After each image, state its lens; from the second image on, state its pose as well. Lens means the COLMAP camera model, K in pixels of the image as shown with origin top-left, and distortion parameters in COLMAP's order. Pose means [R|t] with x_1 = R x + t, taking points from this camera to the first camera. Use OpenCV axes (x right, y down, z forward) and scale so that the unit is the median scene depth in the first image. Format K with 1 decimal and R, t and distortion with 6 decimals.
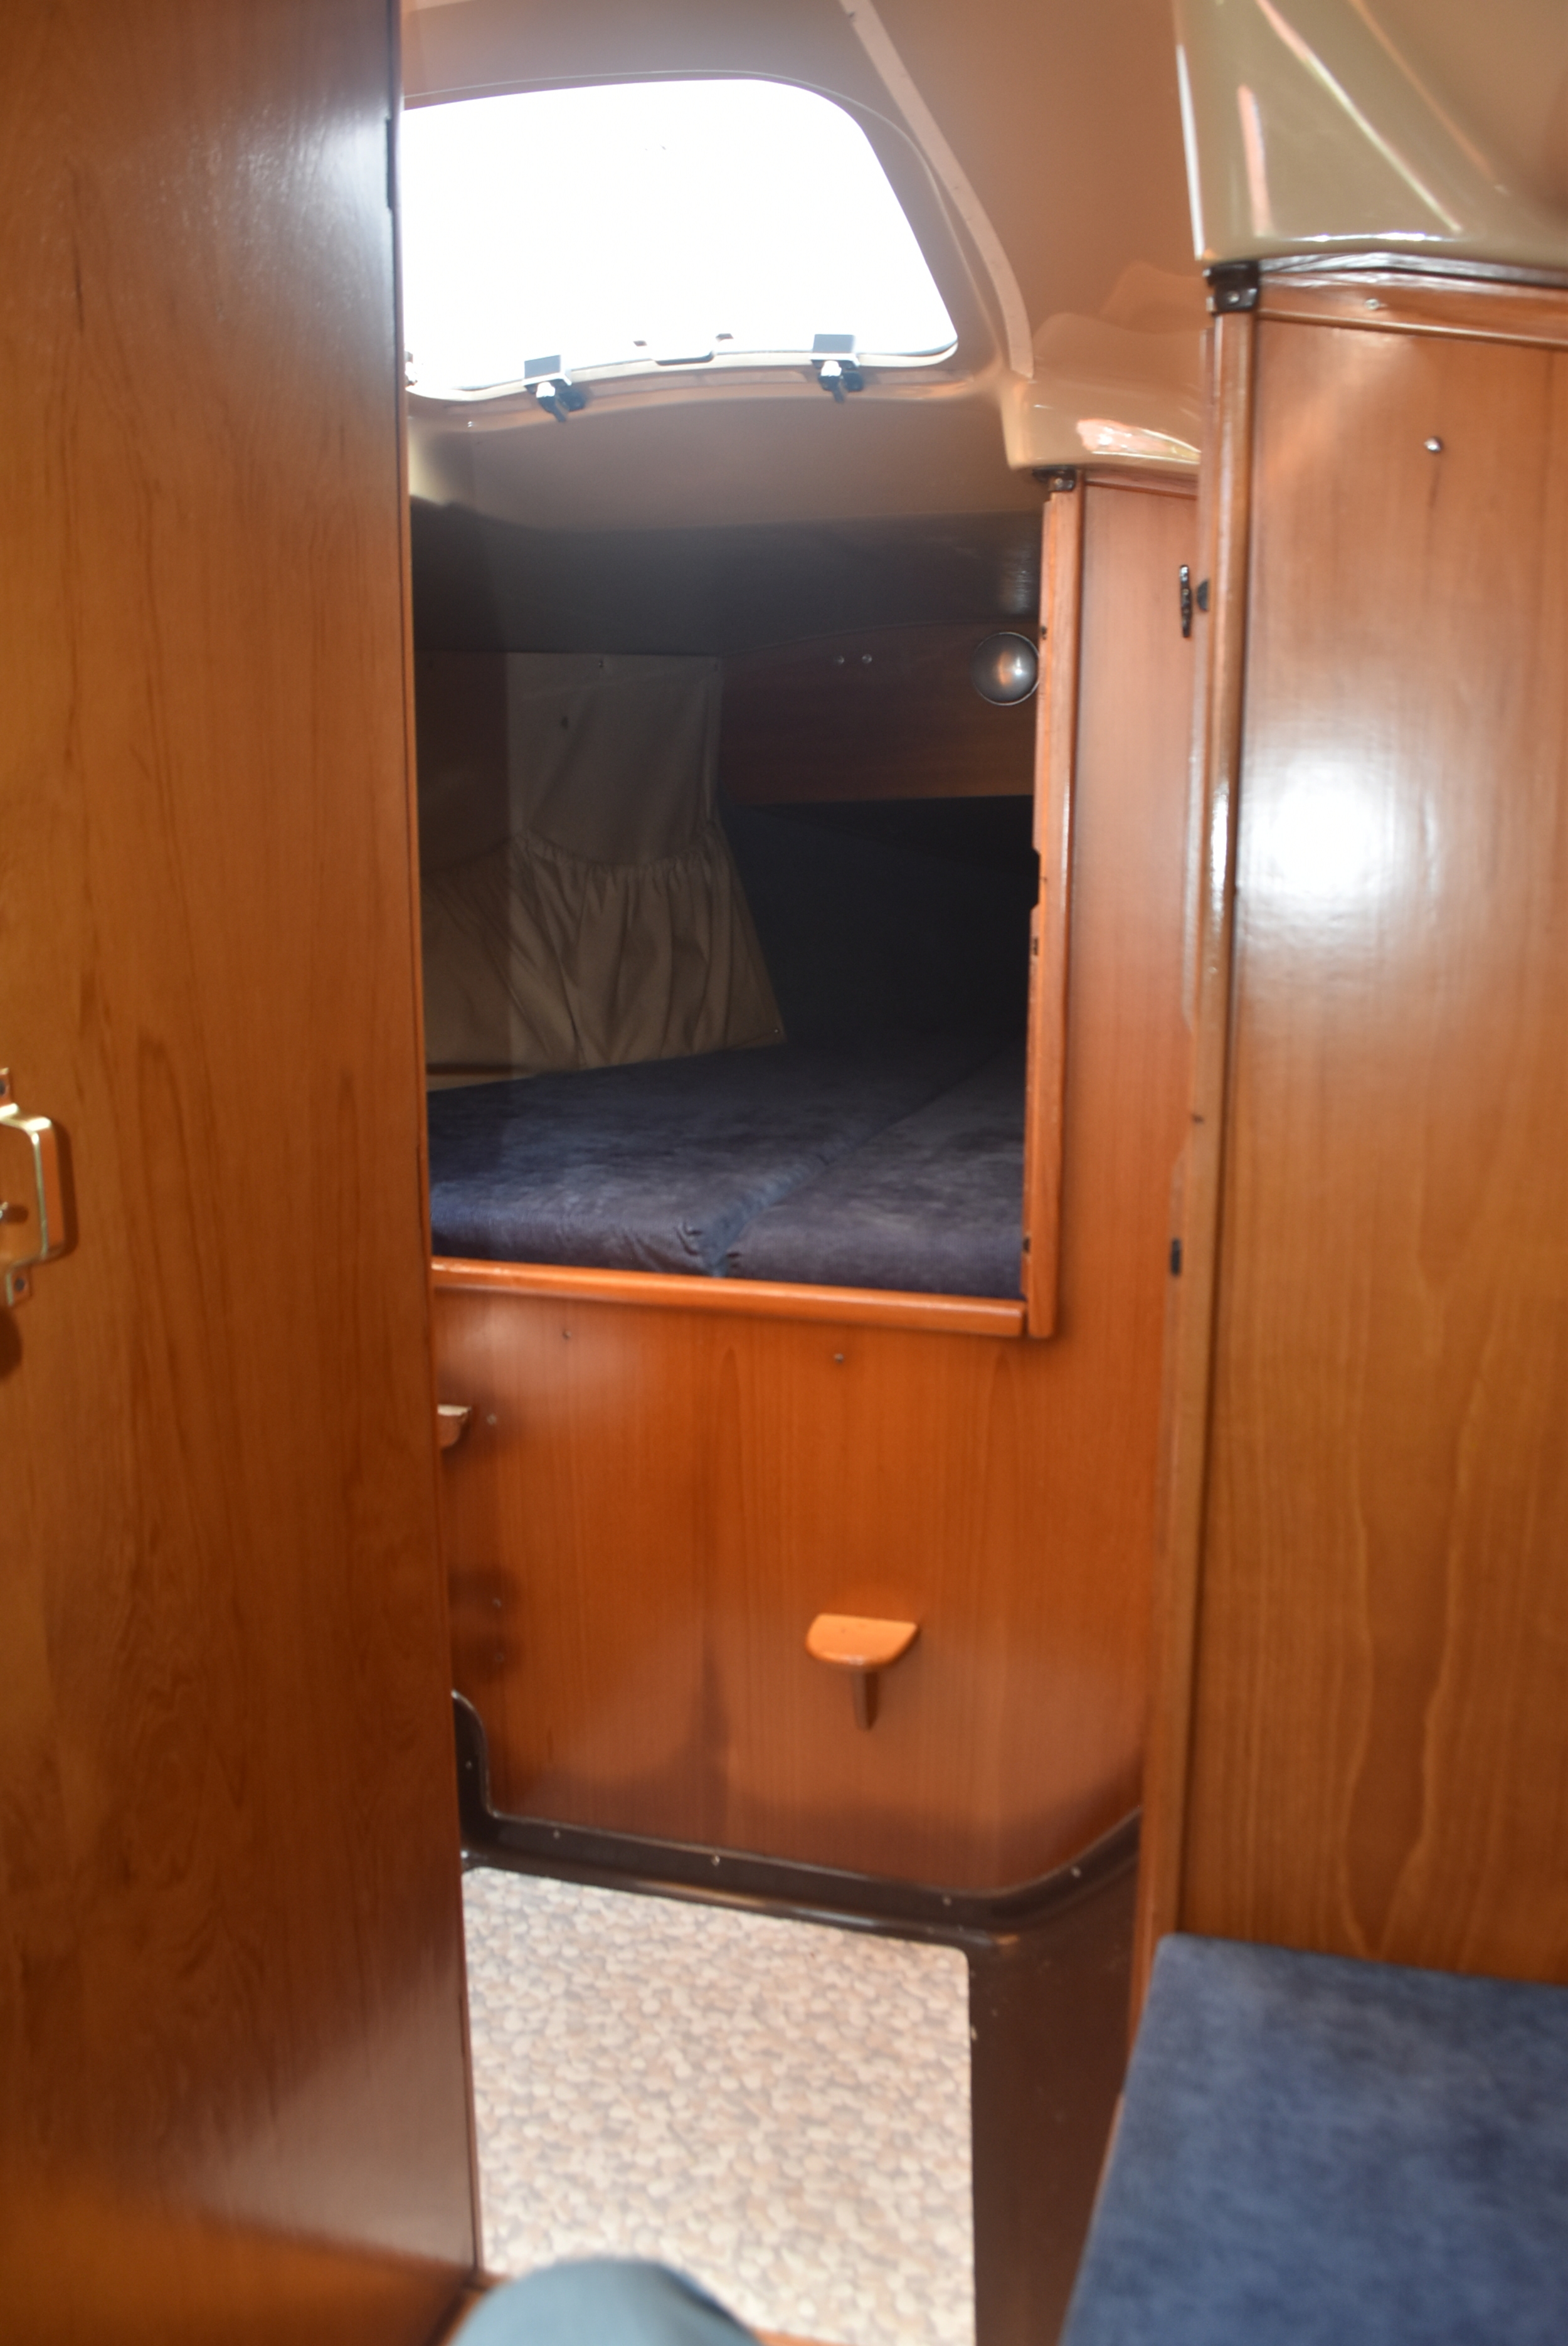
lens RADIAL K [[1874.0, 0, 789.6], [0, 1874.0, 1169.7], [0, 0, 1]] dist [-0.083094, 0.013617]
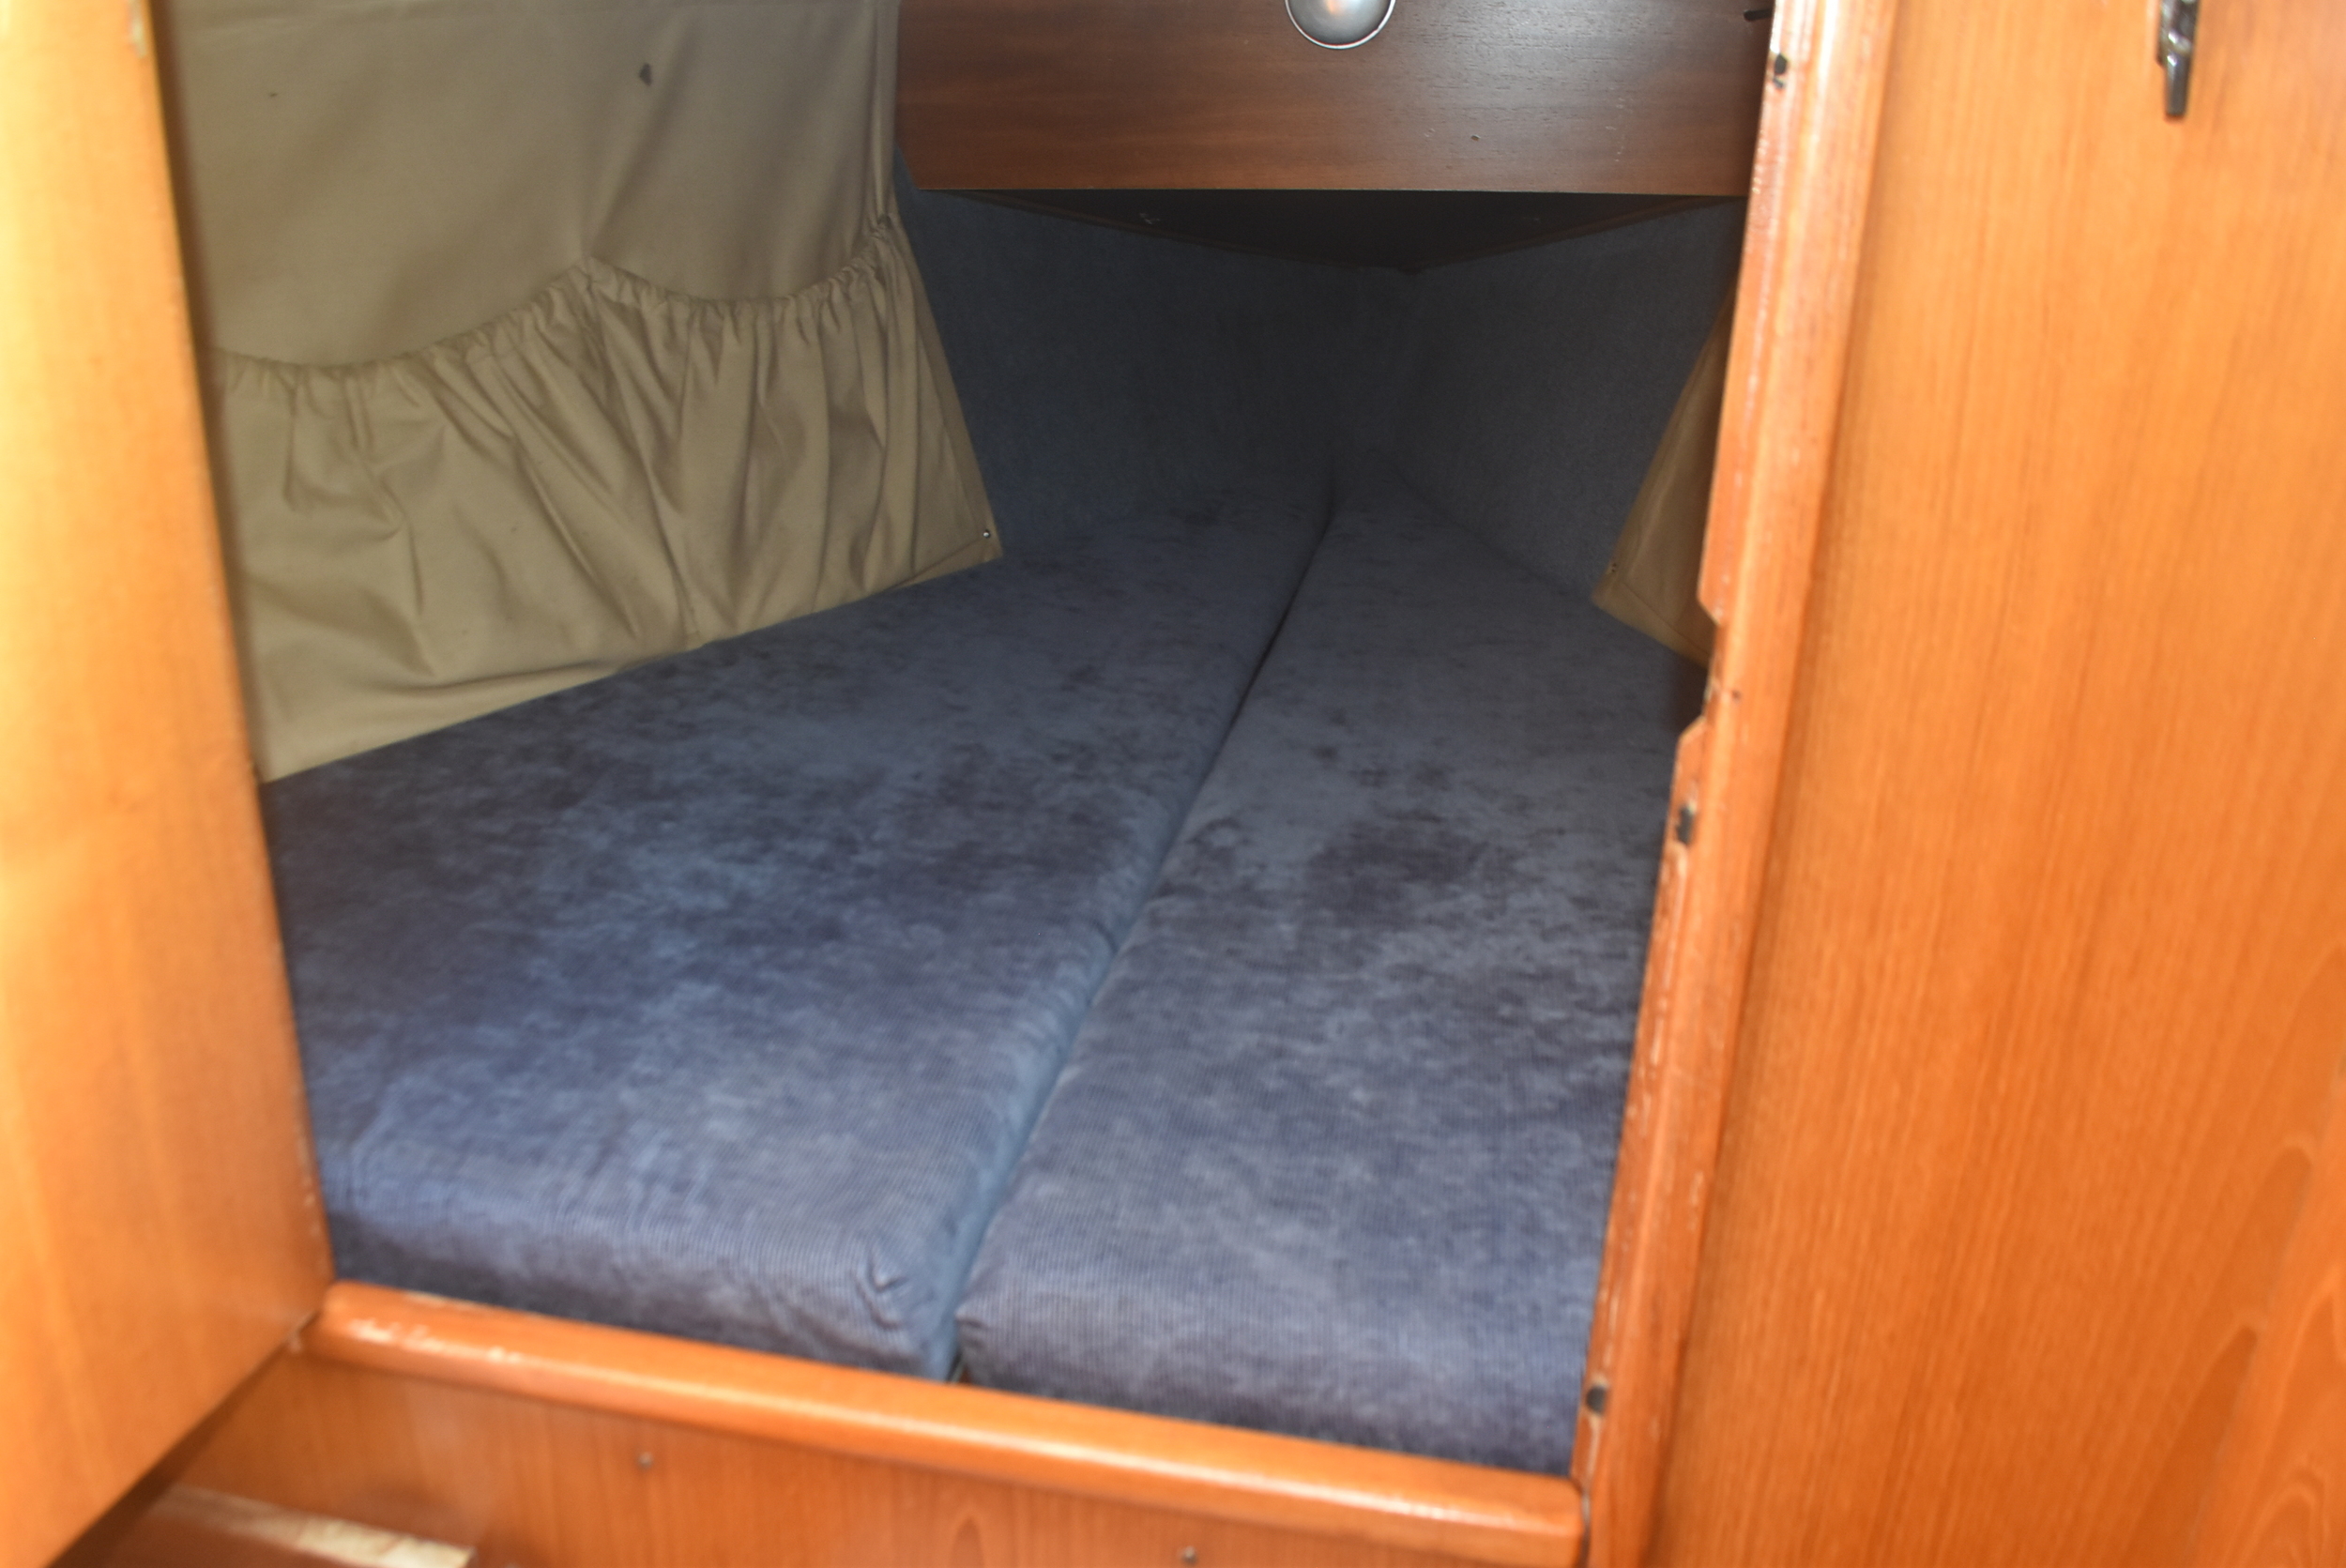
lens RADIAL K [[1874.0, 0, 1122.6], [0, 1874.0, 804.8], [0, 0, 1]] dist [-0.083094, 0.013617]
pose [[0.996162, -0.013737, 0.086449, -0.029382], [-0.003096, 0.981461, 0.191635, -0.178997], [-0.087479, -0.191167, 0.977652, 0.515159]]
